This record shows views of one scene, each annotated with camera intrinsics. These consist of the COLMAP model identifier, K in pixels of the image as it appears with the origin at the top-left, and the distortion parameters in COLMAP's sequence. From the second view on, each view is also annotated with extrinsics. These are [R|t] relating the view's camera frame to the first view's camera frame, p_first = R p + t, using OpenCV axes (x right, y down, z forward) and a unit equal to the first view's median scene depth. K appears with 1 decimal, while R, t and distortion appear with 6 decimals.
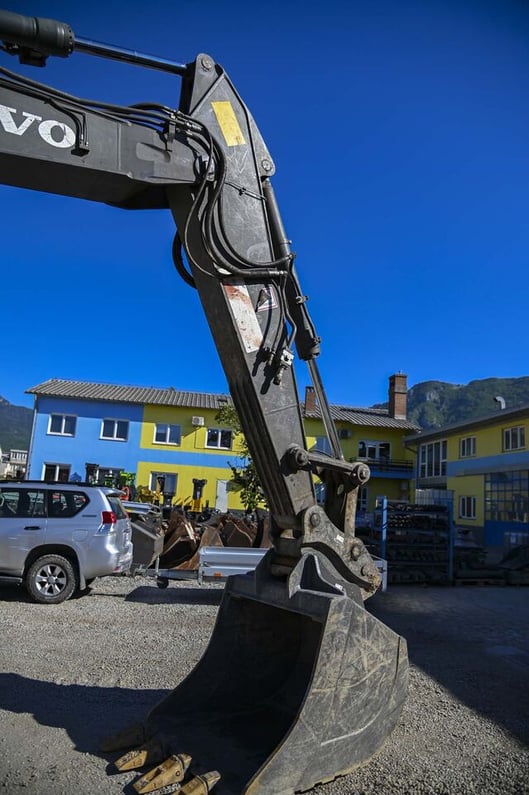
lens RADIAL K [[537.4, 0, 262.6], [0, 537.4, 396.9], [0, 0, 1]] dist [-0.114448, 0.059972]
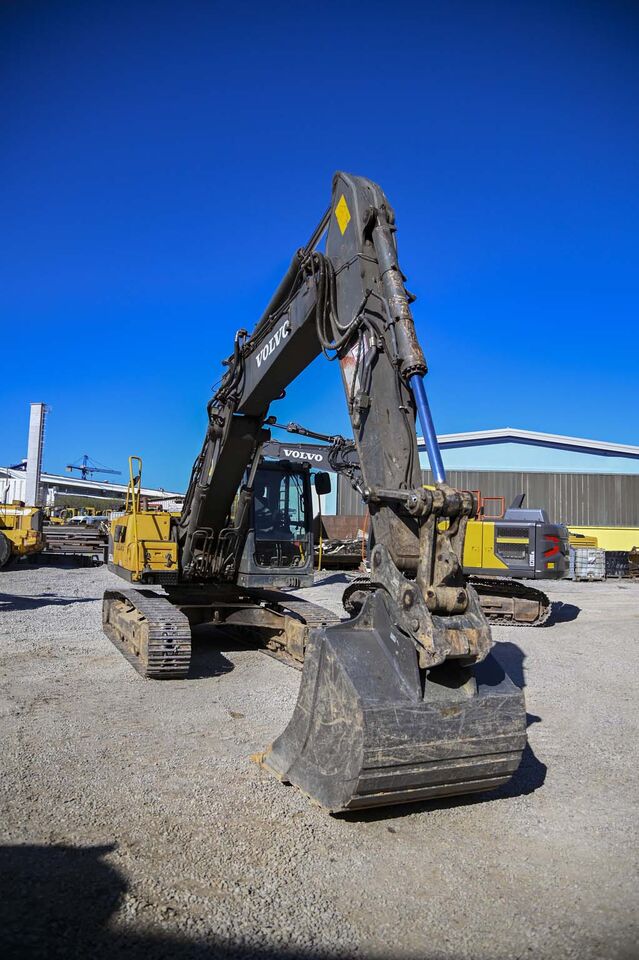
lens RADIAL K [[648.9, 0, 323.0], [0, 648.9, 481.0], [0, 0, 1]] dist [-0.114448, 0.059972]
pose [[-0.204068, -0.145341, -0.968107, 0.576047], [0.144761, 0.973566, -0.176675, 0.133414], [0.968194, -0.176198, -0.177634, 0.532558]]
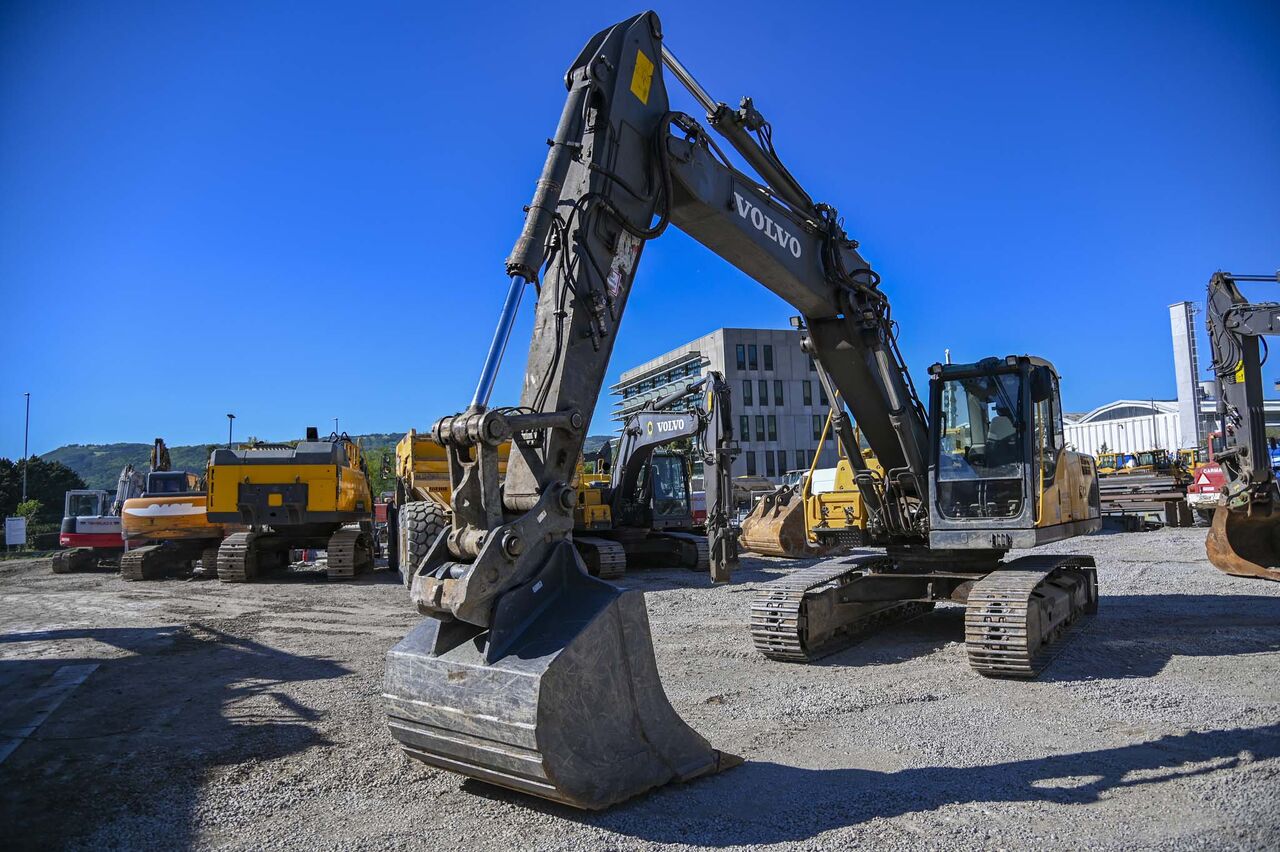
lens RADIAL K [[865.3, 0, 643.9], [0, 865.3, 426.4], [0, 0, 1]] dist [-0.114448, 0.059972]
pose [[-0.955688, -0.050145, -0.290078, 0.130180], [0.034754, 0.959275, -0.280328, 0.233002], [0.292322, -0.277988, -0.915025, 1.072423]]
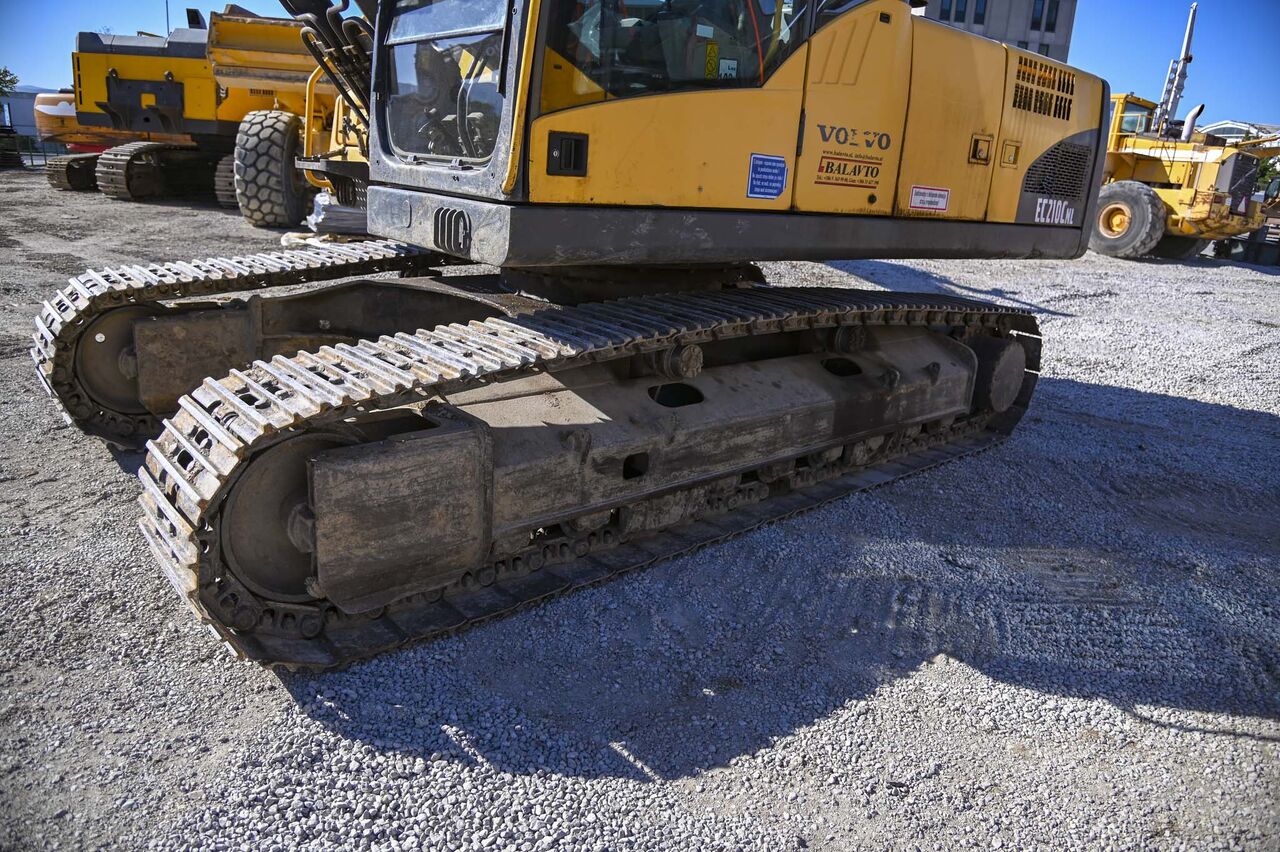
lens RADIAL K [[865.3, 0, 643.8], [0, 865.3, 423.3], [0, 0, 1]] dist [-0.114448, 0.059972]
pose [[-0.990222, -0.097340, -0.099922, -0.618025], [-0.108022, 0.988294, 0.107736, 0.126311], [0.088266, 0.117477, -0.989145, 0.581894]]
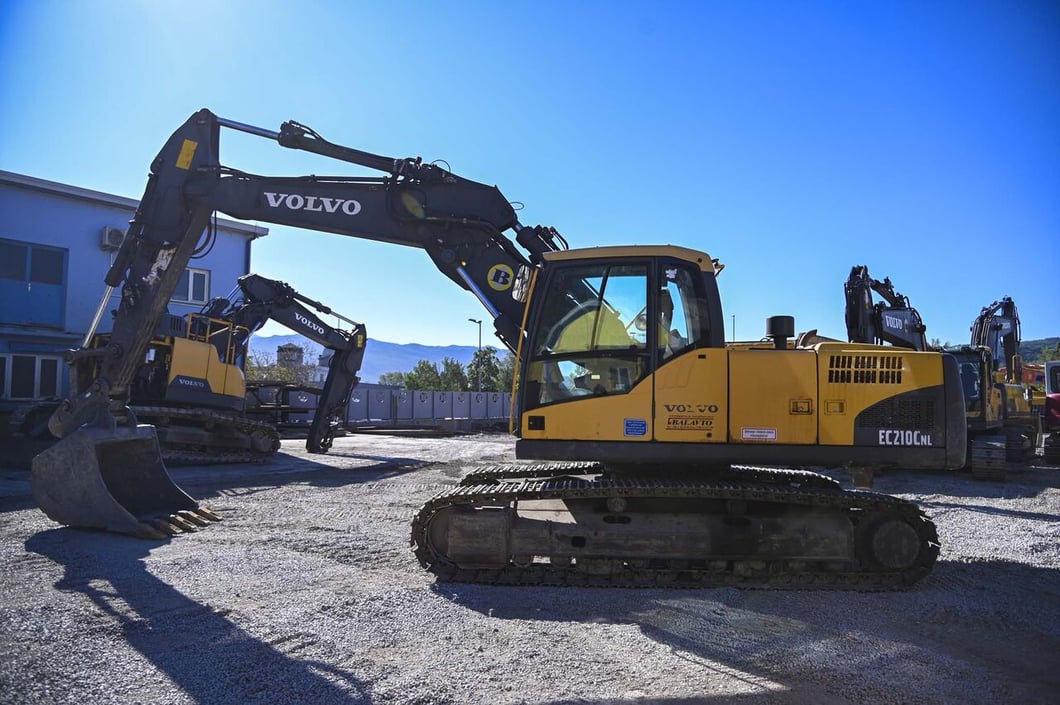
lens RADIAL K [[716.5, 0, 536.0], [0, 716.5, 352.0], [0, 0, 1]] dist [-0.114448, 0.059972]
pose [[-0.747210, -0.018270, 0.664337, -1.126616], [-0.176179, 0.969303, -0.171500, 0.126264], [-0.640811, -0.245189, -0.727492, 0.852490]]
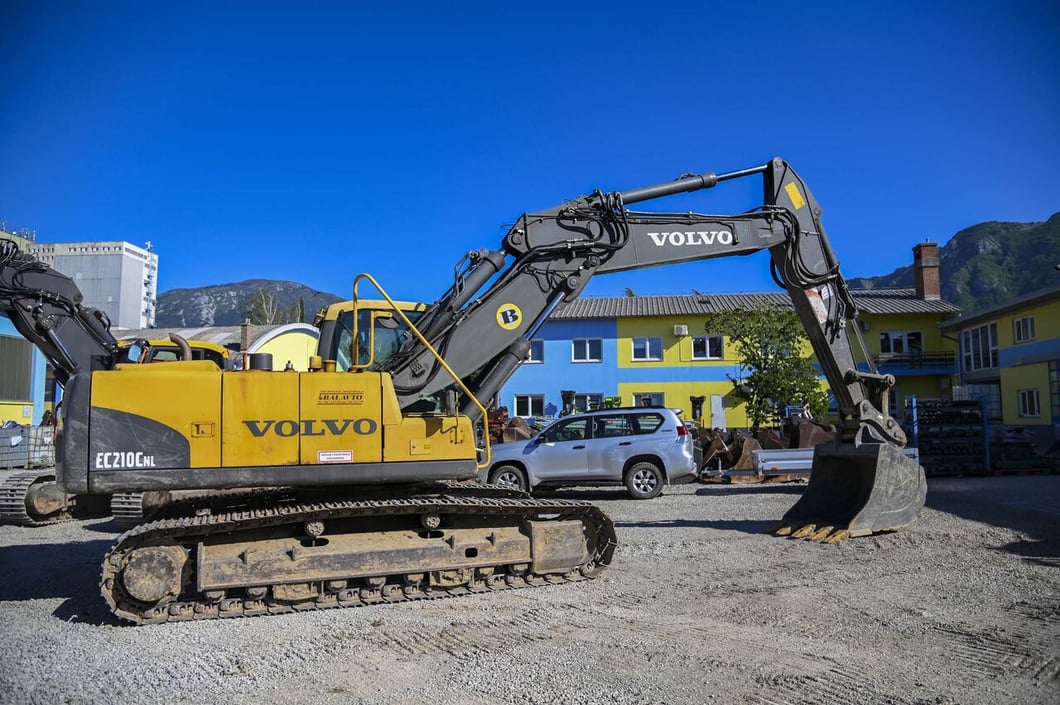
lens RADIAL K [[716.5, 0, 534.4], [0, 716.5, 347.5], [0, 0, 1]] dist [-0.114448, 0.059972]
pose [[0.955730, -0.101080, -0.276337, -0.147207], [0.122756, 0.990482, 0.062254, -0.129123], [0.267415, -0.093420, 0.959042, -0.773744]]
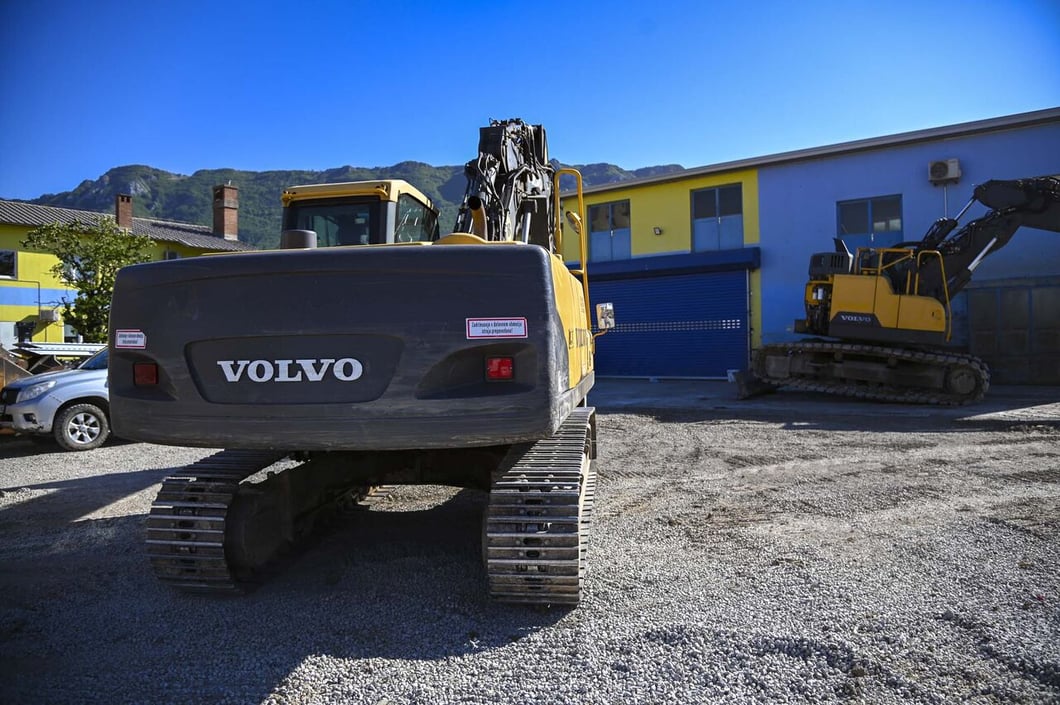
lens RADIAL K [[716.5, 0, 521.8], [0, 716.5, 344.7], [0, 0, 1]] dist [-0.114448, 0.059972]
pose [[0.699399, -0.074052, 0.710885, -1.125348], [-0.075974, 0.981280, 0.176965, -0.134454], [-0.710682, -0.177778, 0.680681, -0.534727]]
